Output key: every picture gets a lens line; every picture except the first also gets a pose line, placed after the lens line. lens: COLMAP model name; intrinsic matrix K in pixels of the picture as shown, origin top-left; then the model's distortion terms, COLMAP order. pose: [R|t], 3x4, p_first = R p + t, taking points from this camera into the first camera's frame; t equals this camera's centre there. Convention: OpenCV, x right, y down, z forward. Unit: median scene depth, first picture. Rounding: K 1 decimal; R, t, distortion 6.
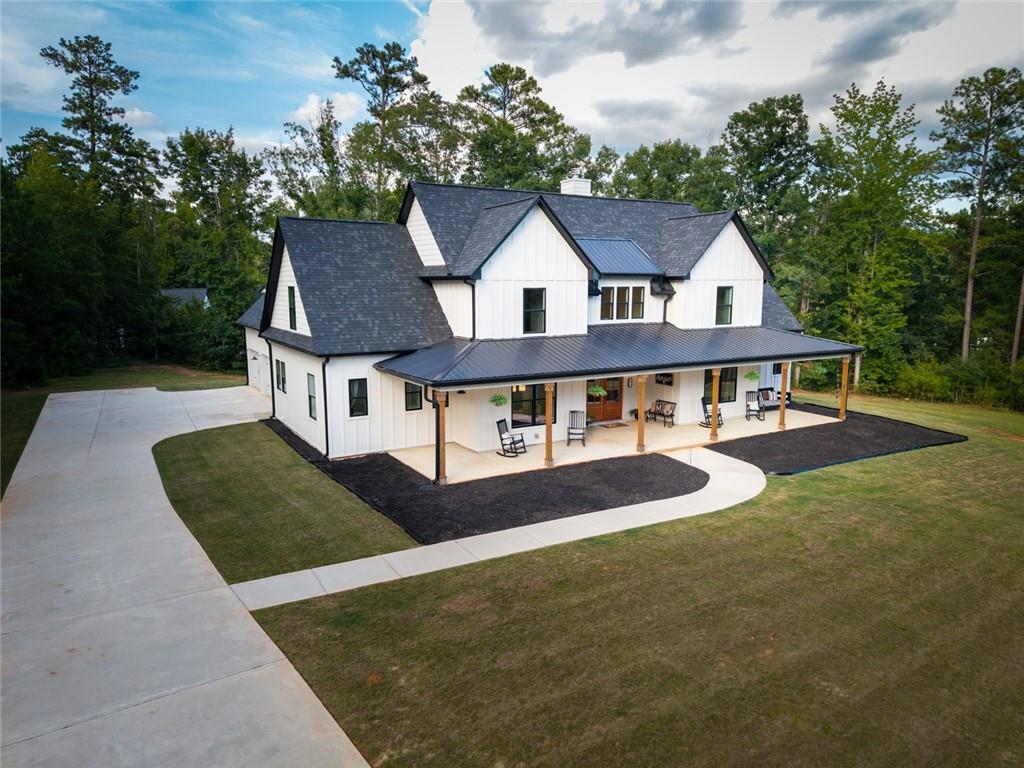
lens RADIAL K [[686.5, 0, 512.0], [0, 686.5, 384.0], [0, 0, 1]] dist [0.036594, -0.032759]
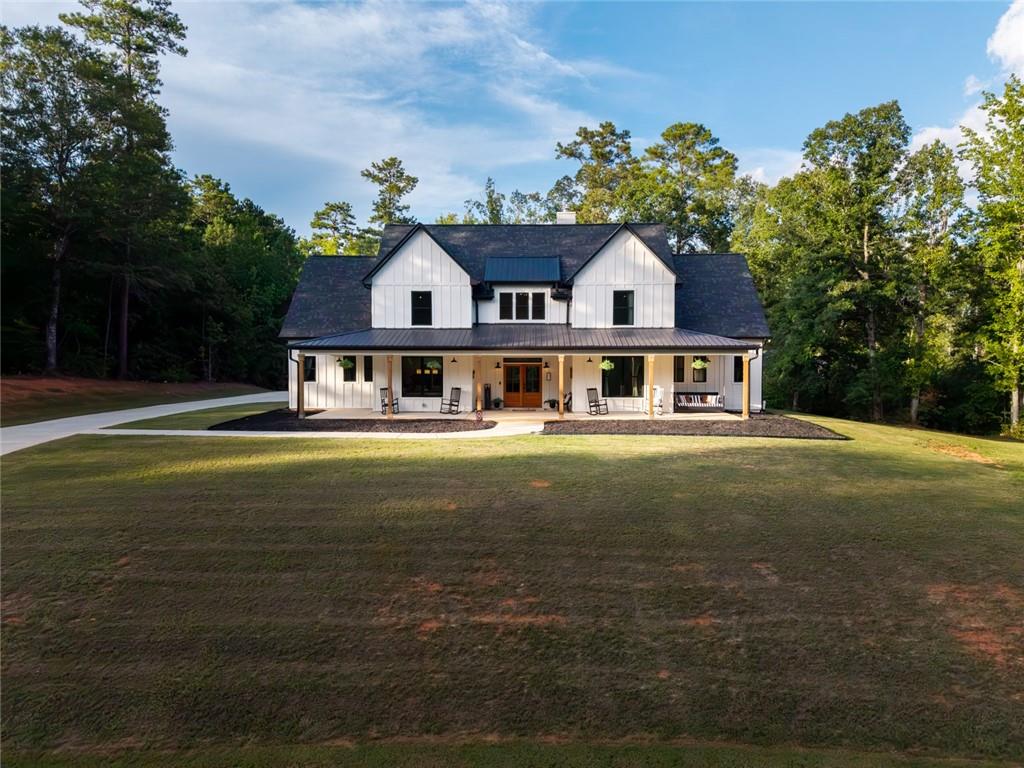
lens RADIAL K [[686.5, 0, 512.0], [0, 686.5, 384.0], [0, 0, 1]] dist [0.036594, -0.032759]
pose [[0.843636, 0.022385, -0.536449, 0.812840], [-0.078514, 0.993534, -0.082016, 0.121078], [0.531145, 0.111310, 0.839938, -0.008301]]
